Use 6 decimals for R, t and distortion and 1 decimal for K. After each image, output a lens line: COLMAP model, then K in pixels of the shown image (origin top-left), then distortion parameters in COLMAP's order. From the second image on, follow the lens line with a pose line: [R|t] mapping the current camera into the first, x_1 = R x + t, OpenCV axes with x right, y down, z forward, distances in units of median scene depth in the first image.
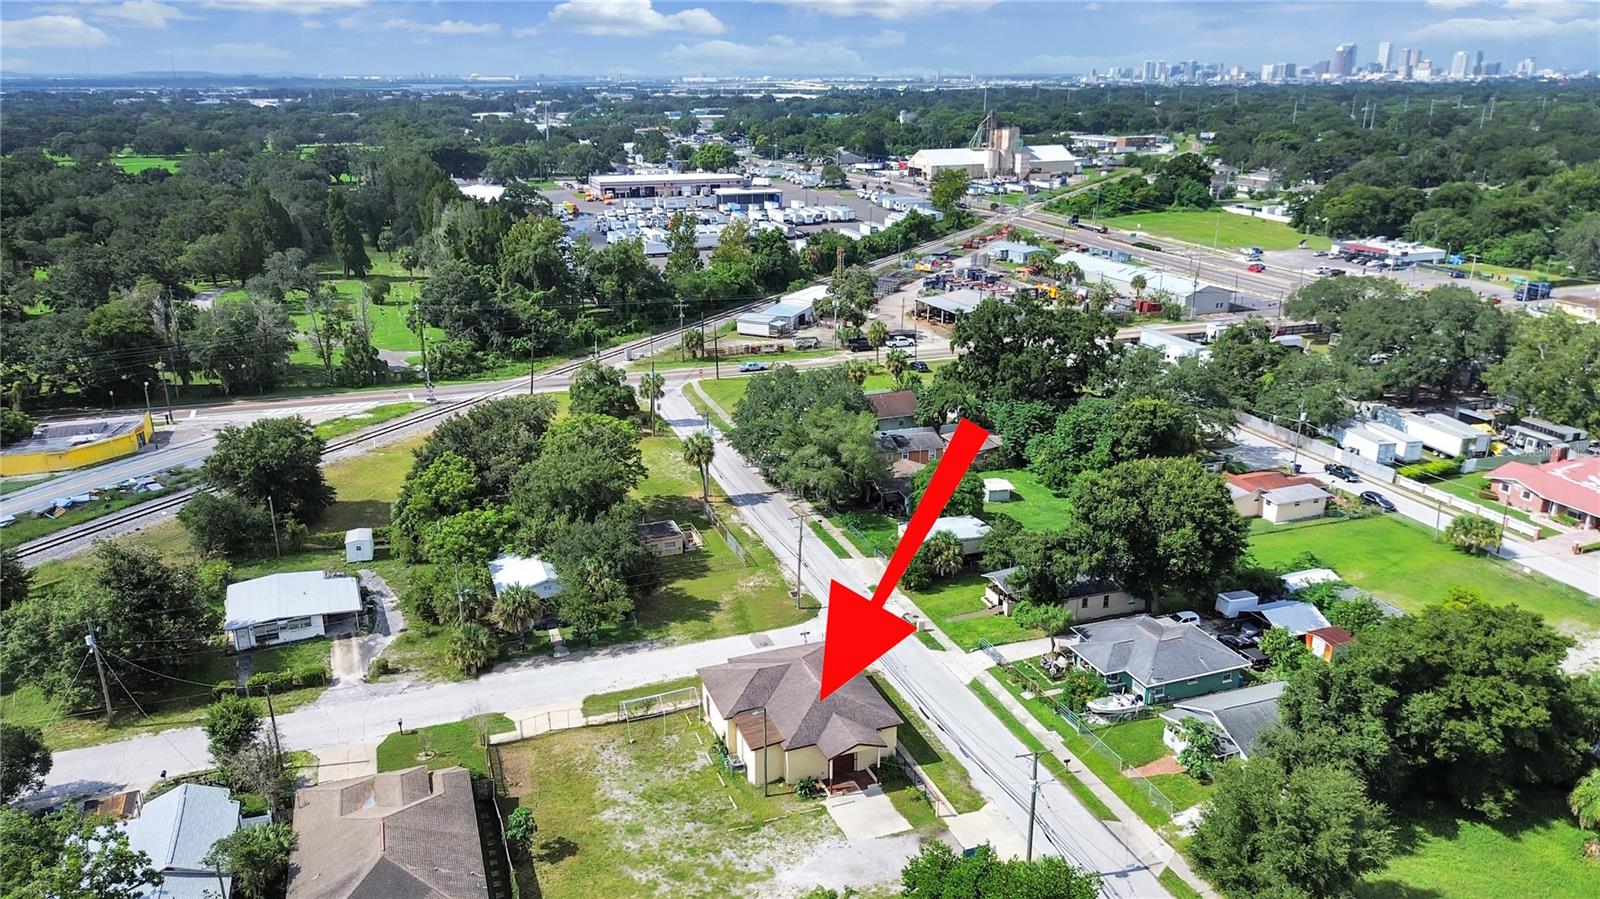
lens RADIAL K [[1128.8, 0, 800.0], [0, 1128.8, 449.5], [0, 0, 1]] dist [0.068131, -0.080961]
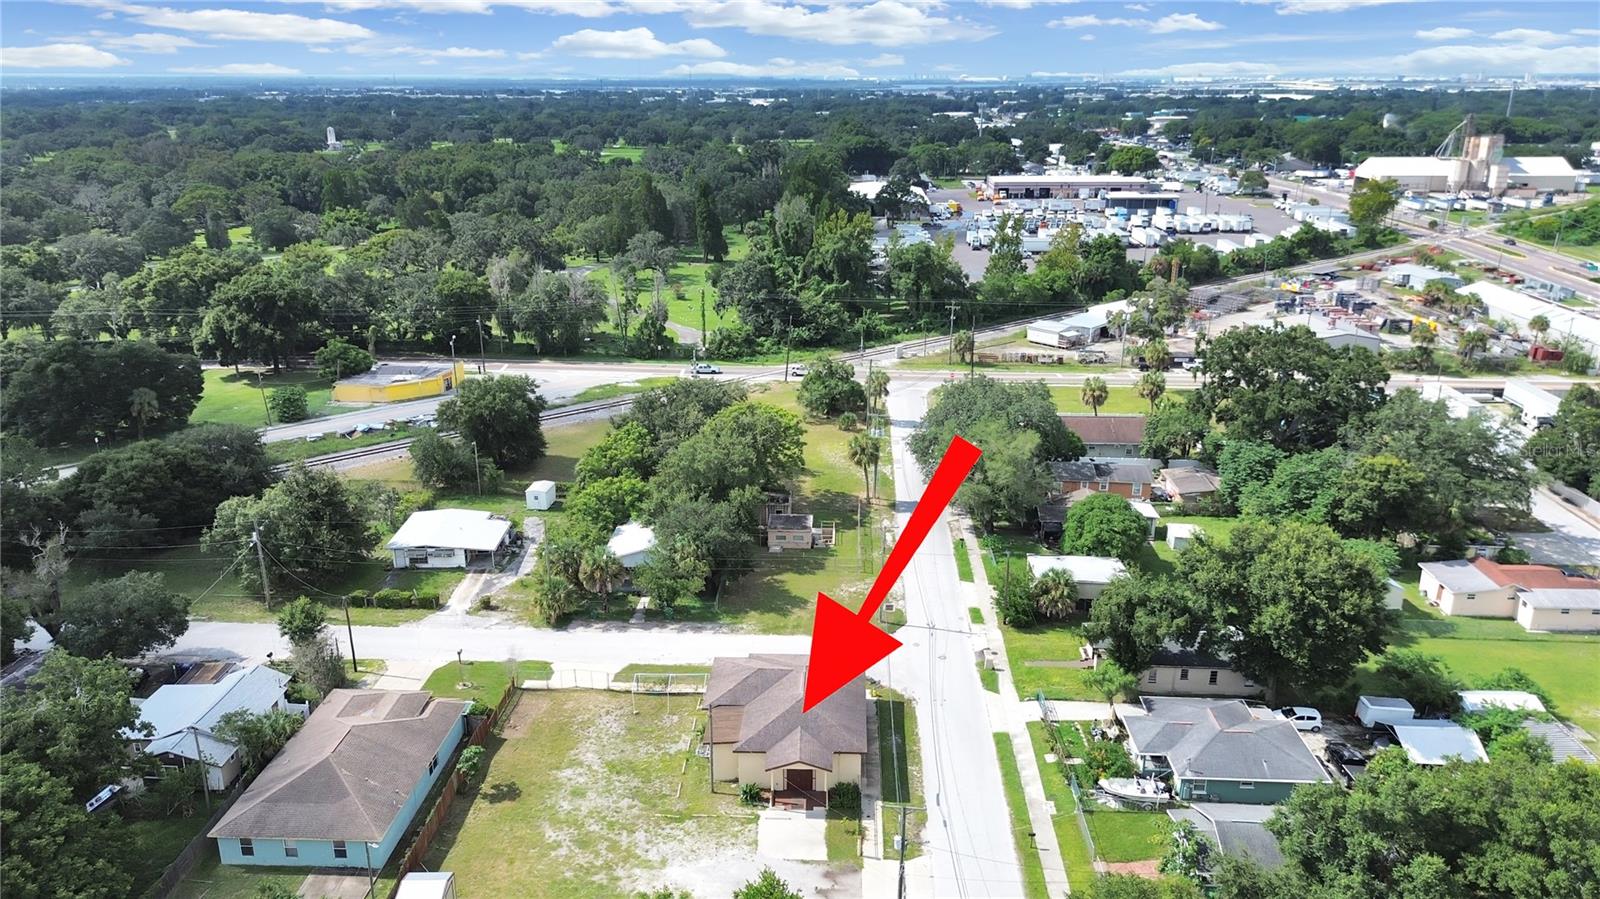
lens RADIAL K [[1128.8, 0, 800.0], [0, 1128.8, 449.5], [0, 0, 1]] dist [0.068131, -0.080961]
pose [[0.920214, 0.124590, -0.371058, 0.203318], [-0.124702, 0.991909, 0.023794, -0.014956], [0.371020, 0.024376, 0.928305, 0.050426]]
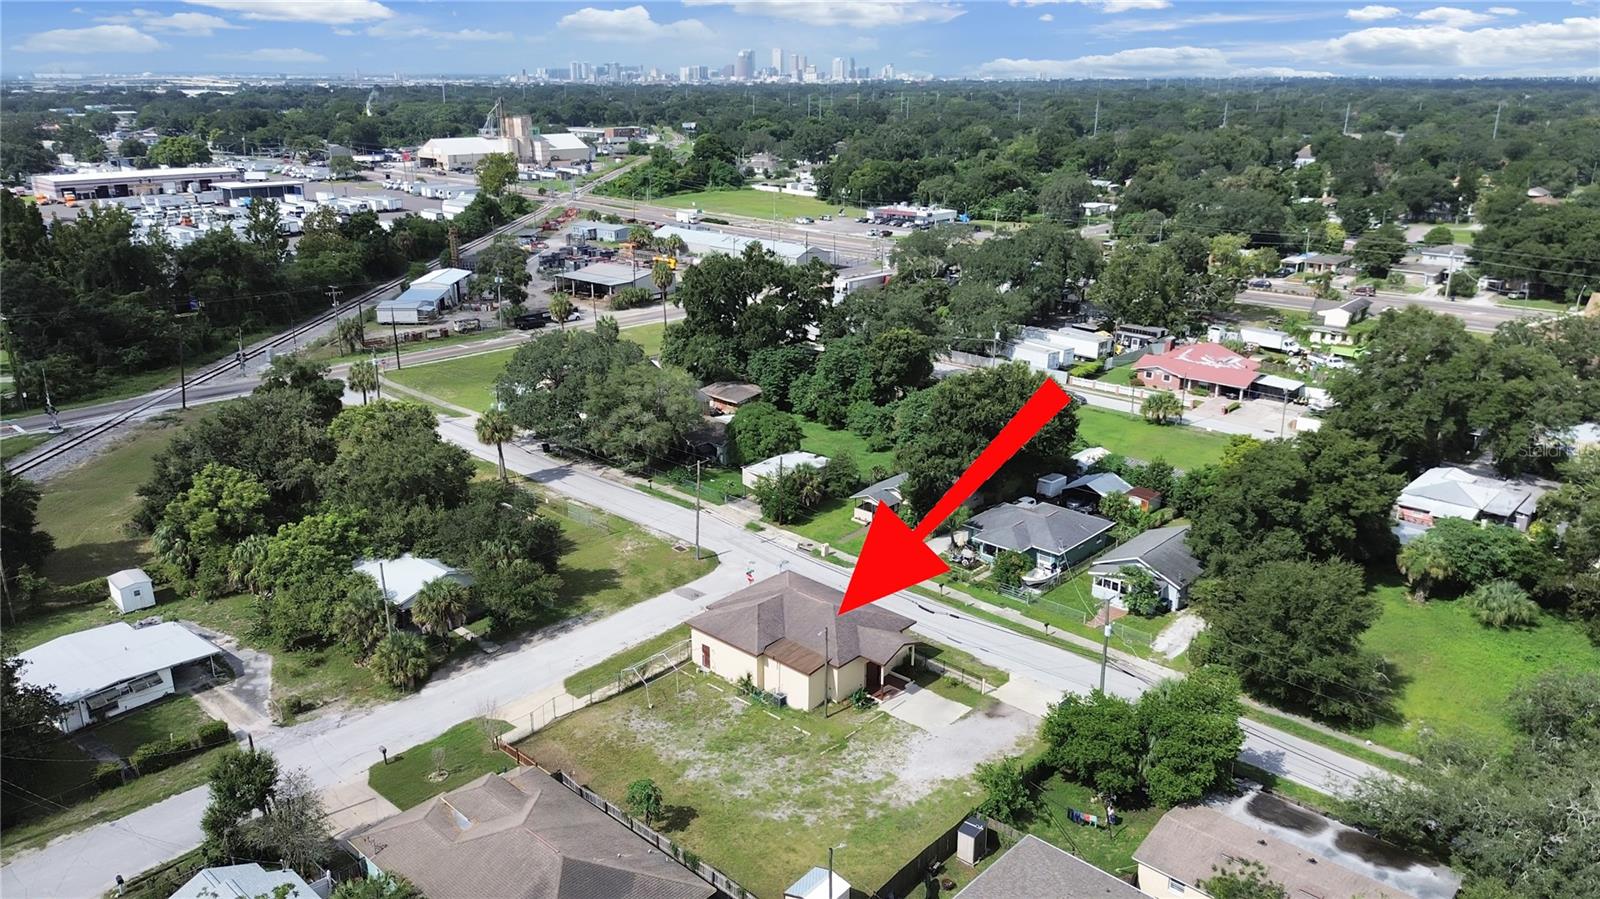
lens RADIAL K [[1128.8, 0, 800.0], [0, 1128.8, 449.5], [0, 0, 1]] dist [0.068131, -0.080961]
pose [[0.891174, -0.138673, 0.431947, -0.242434], [0.138697, 0.989830, 0.031623, 0.020847], [-0.431939, 0.031728, 0.901344, 0.058439]]
